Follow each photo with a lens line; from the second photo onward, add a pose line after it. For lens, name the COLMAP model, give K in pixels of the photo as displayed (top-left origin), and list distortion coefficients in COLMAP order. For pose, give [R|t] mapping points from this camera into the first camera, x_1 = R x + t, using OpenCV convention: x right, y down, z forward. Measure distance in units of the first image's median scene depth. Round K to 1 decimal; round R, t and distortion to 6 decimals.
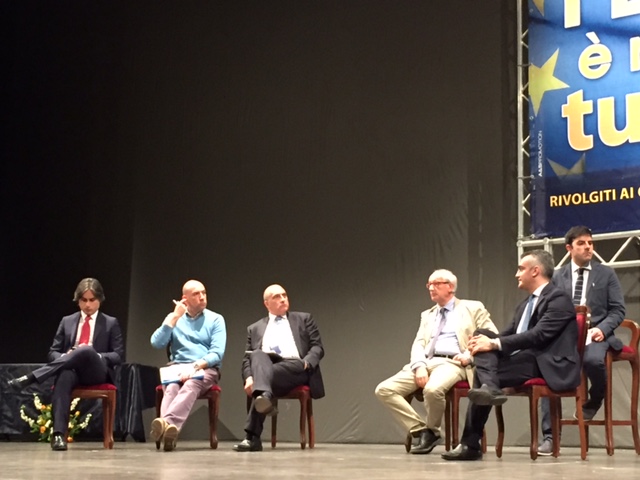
lens RADIAL K [[1268.7, 0, 320.0], [0, 1268.7, 240.0], [0, 0, 1]] dist [0.033397, 0.032109]
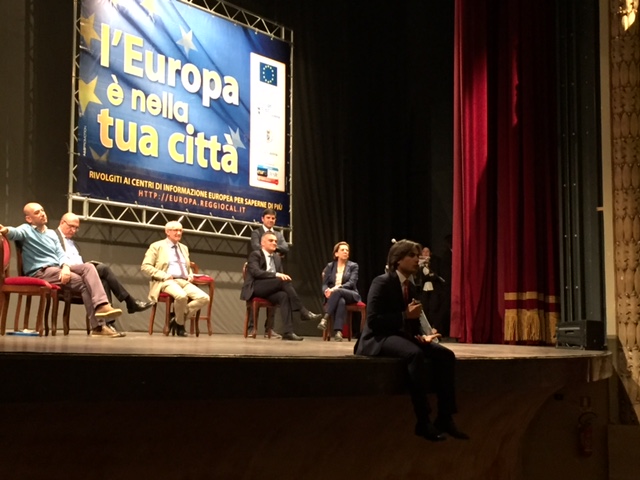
lens RADIAL K [[999.1, 0, 320.0], [0, 999.1, 240.0], [0, 0, 1]] dist [-0.021119, -0.083611]
pose [[-0.021652, 0.072282, 0.997149, -0.881177], [-0.172517, 0.982152, -0.074941, 0.077978], [-0.984768, -0.173648, -0.008796, 0.608946]]
